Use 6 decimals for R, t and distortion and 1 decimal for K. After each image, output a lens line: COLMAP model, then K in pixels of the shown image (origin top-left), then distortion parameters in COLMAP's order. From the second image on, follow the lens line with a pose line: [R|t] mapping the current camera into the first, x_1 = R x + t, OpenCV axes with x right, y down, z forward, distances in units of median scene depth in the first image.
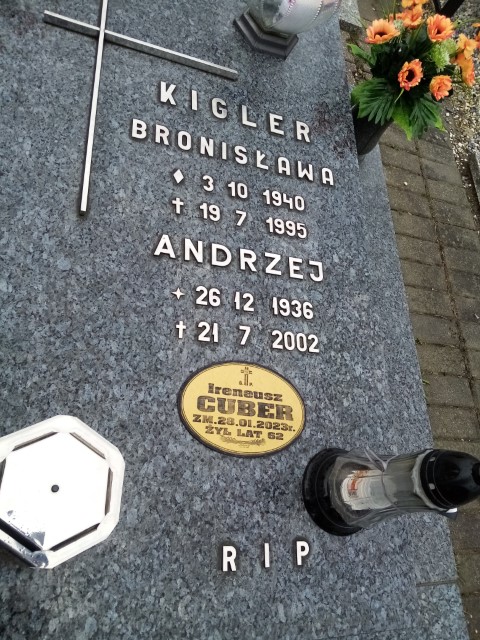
lens RADIAL K [[495.1, 0, 241.0], [0, 495.1, 329.6], [0, 0, 1]] dist [0.055952, -0.100683]
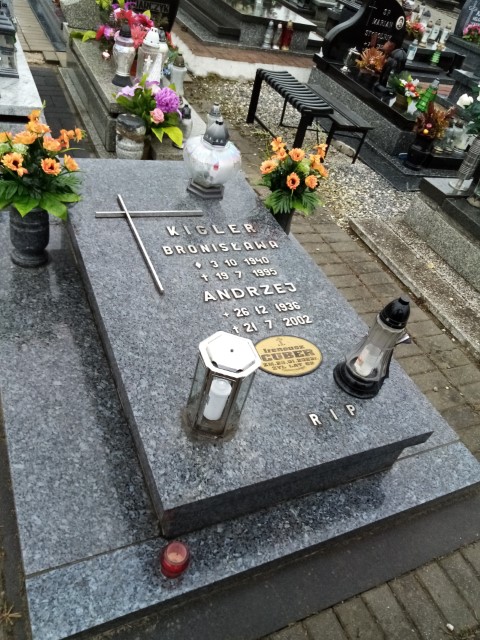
lens RADIAL K [[495.1, 0, 241.0], [0, 495.1, 329.6], [0, 0, 1]] dist [0.055952, -0.100683]
pose [[0.924452, -0.356187, 0.136084, -0.297887], [0.380694, 0.882288, -0.276841, 0.427580], [-0.021458, 0.307732, 0.951231, -0.588628]]
